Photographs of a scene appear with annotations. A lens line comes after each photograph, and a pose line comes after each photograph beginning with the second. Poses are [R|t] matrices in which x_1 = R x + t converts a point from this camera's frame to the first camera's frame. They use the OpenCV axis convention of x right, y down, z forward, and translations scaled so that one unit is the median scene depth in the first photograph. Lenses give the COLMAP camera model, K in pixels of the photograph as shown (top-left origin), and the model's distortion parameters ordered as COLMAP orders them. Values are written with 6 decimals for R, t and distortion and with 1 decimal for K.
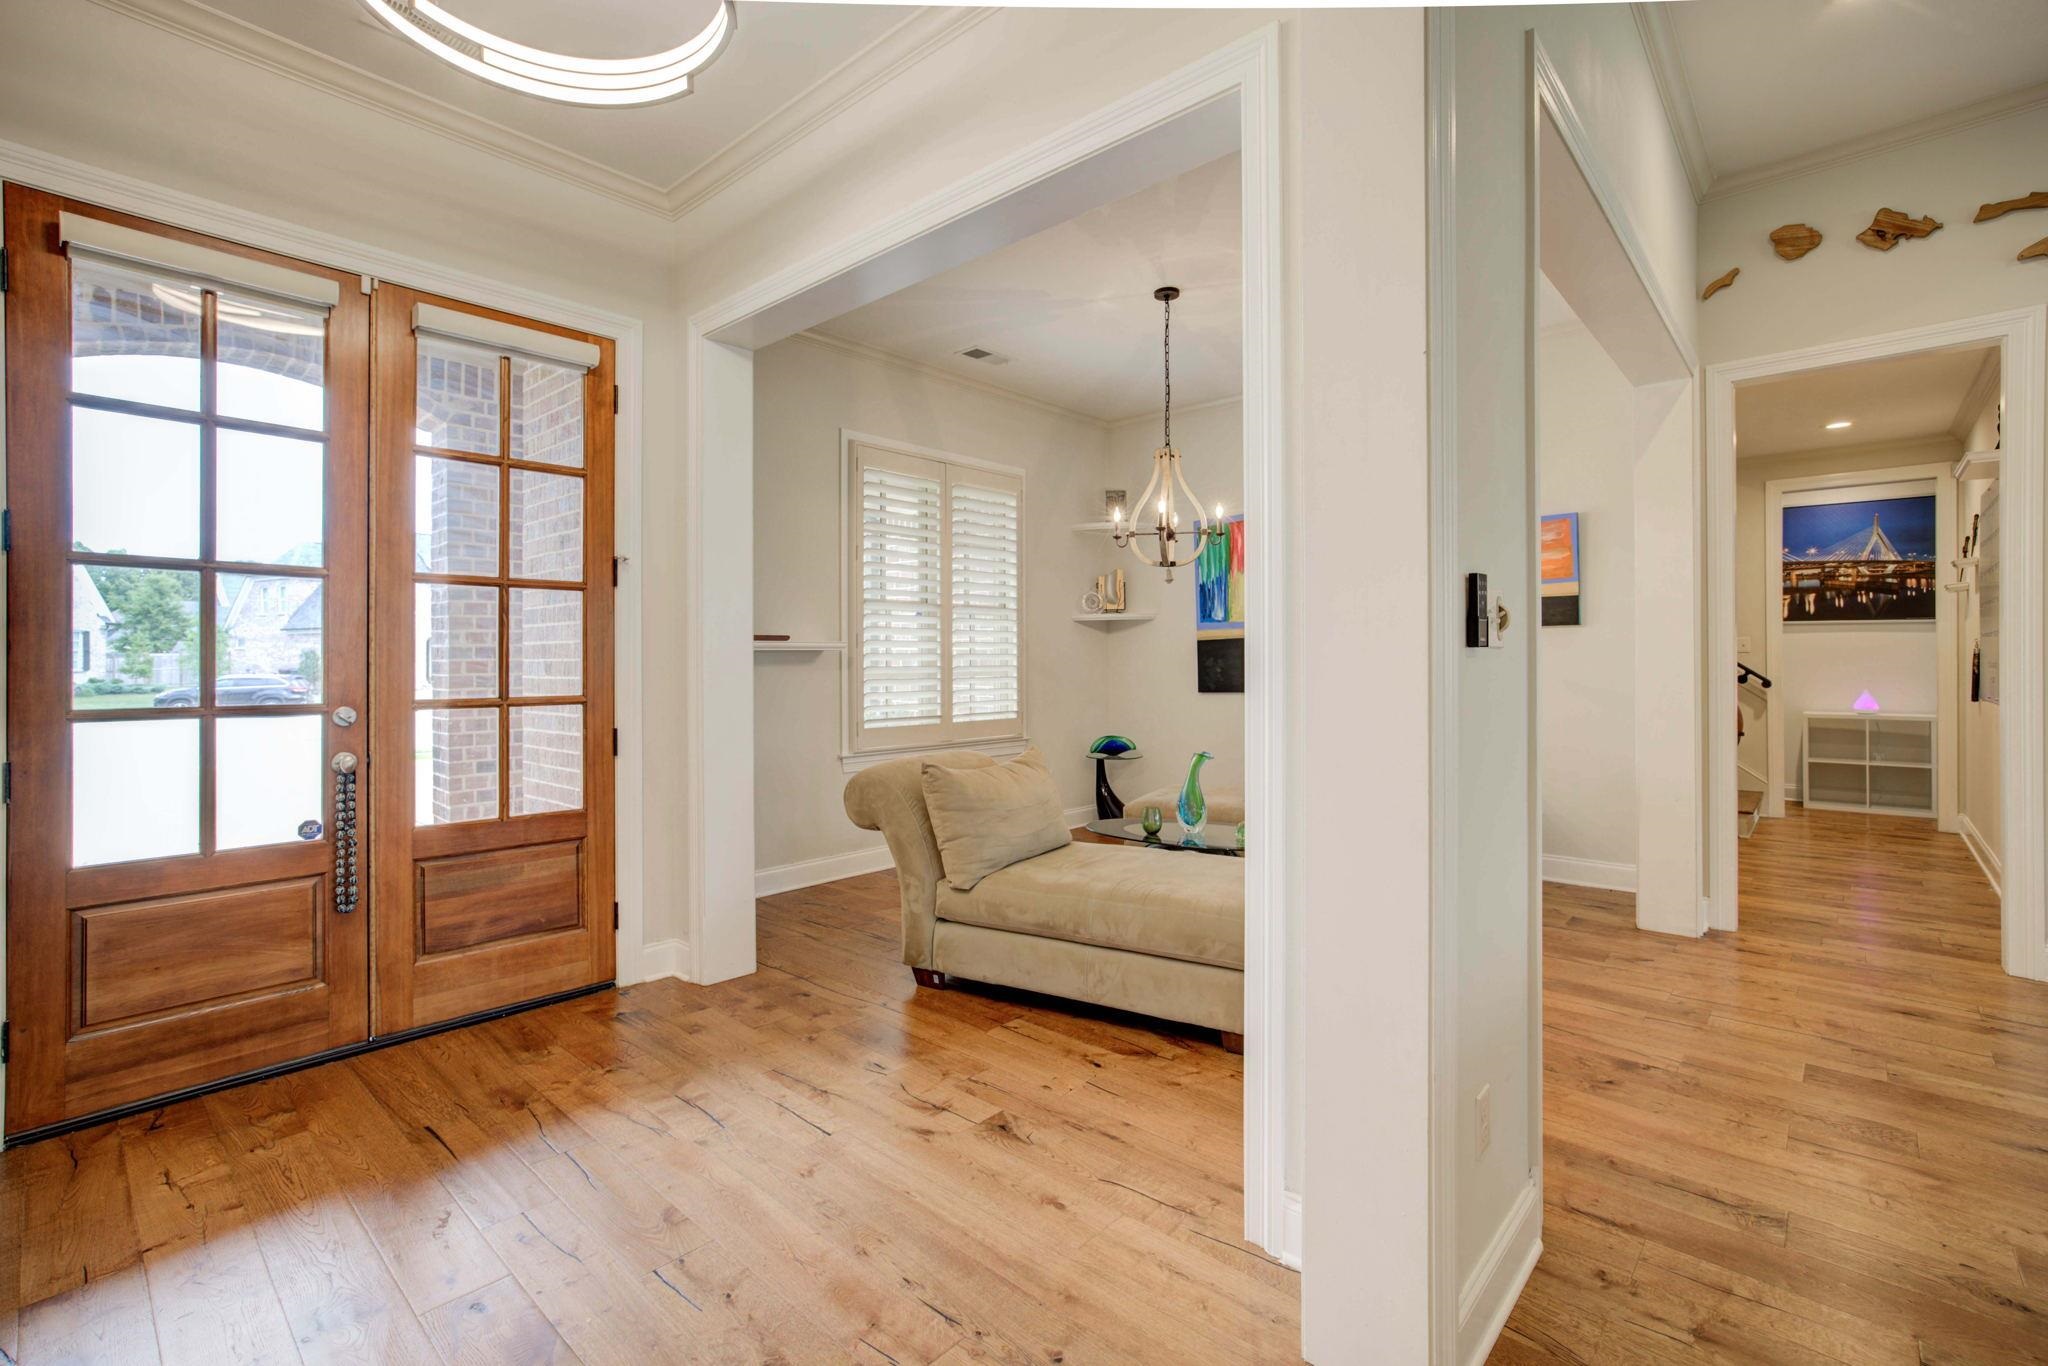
lens RADIAL K [[914.4, 0, 1029.2], [0, 914.4, 659.1], [0, 0, 1]] dist [0.000097, 0.001503]
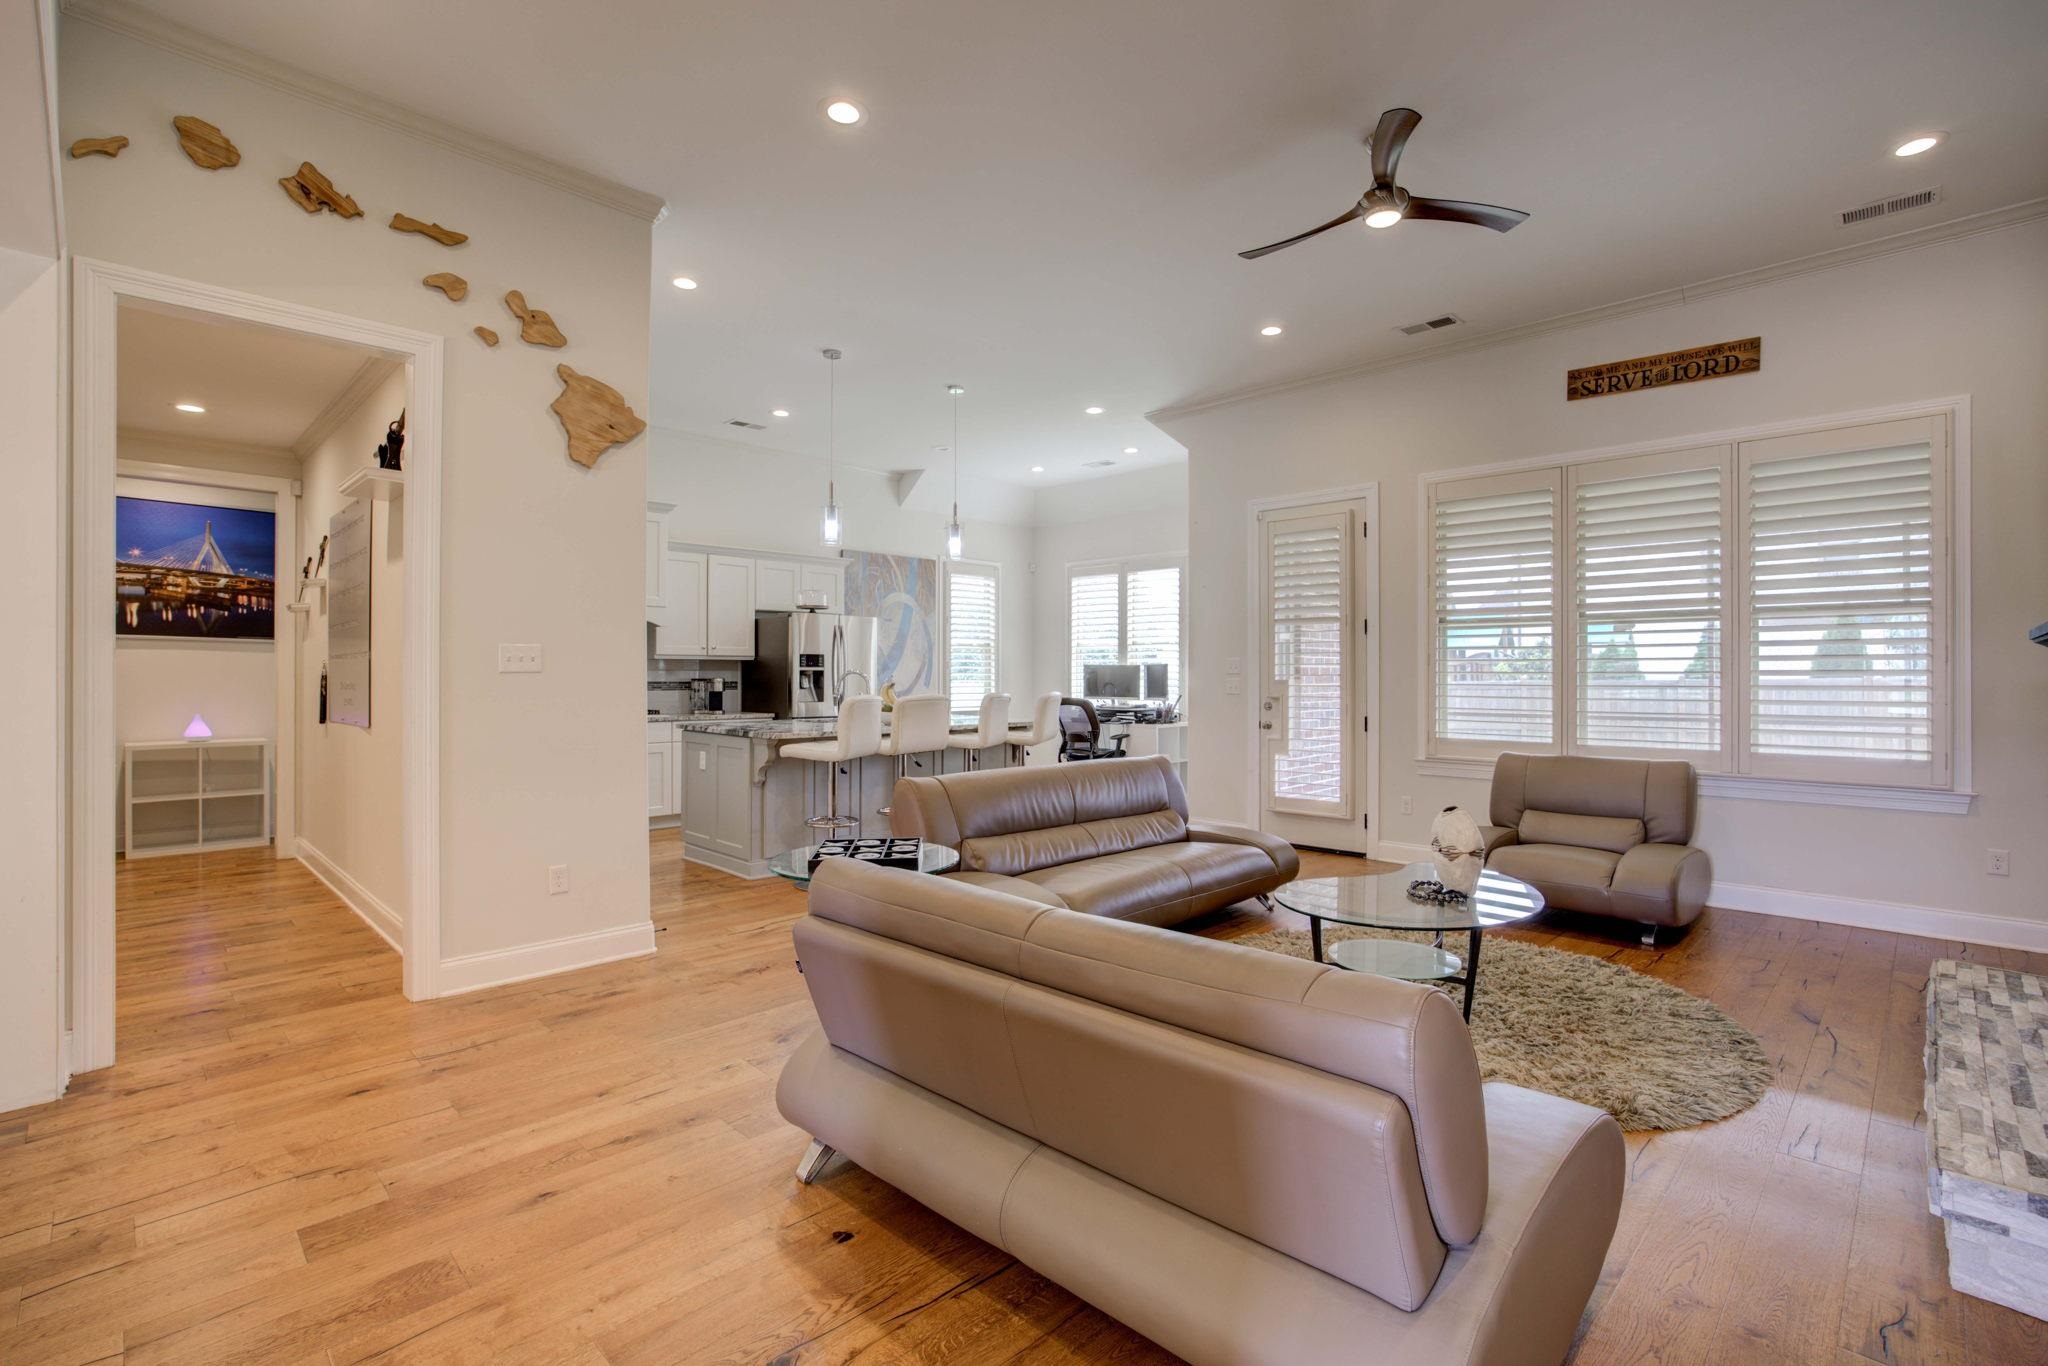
lens RADIAL K [[936.3, 0, 1031.4], [0, 936.3, 672.2], [0, 0, 1]] dist [-0.024475, 0.006767]
pose [[0.046945, 0.006883, 0.998874, 0.066751], [0.000654, 0.999976, -0.006922, -0.001960], [-0.998897, 0.000978, 0.046940, 0.188629]]
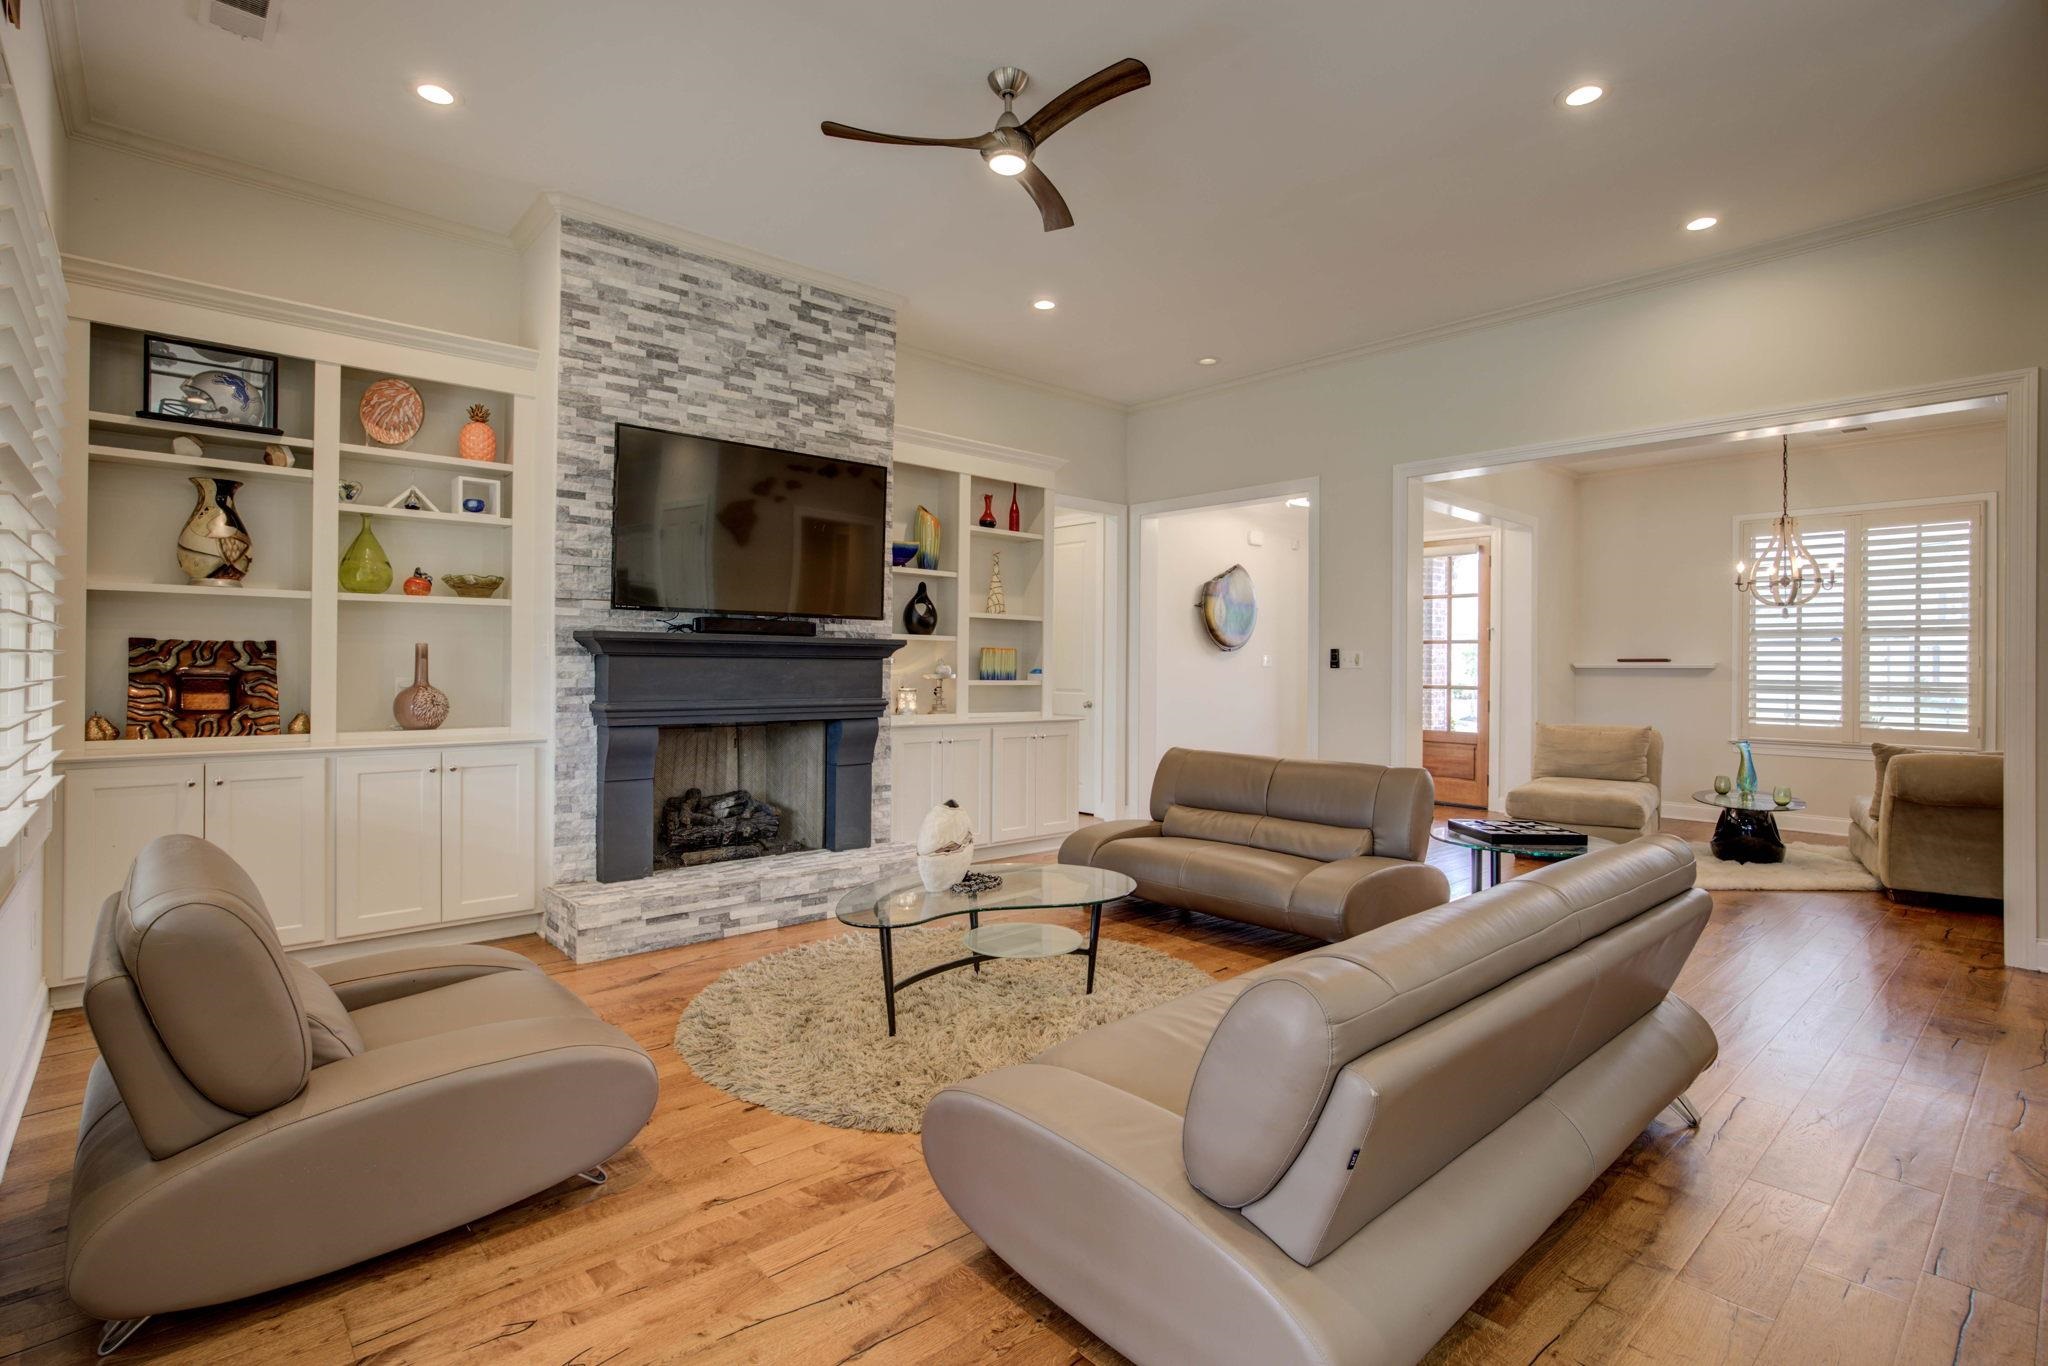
lens RADIAL K [[965.8, 0, 979.0], [0, 965.8, 659.9], [0, 0, 1]] dist [-0.032554, 0.006522]
pose [[-0.137174, -0.003419, -0.990541, 1.379345], [-0.010905, 0.999939, -0.001942, -0.006480], [0.990487, 0.010536, -0.137203, 0.020711]]
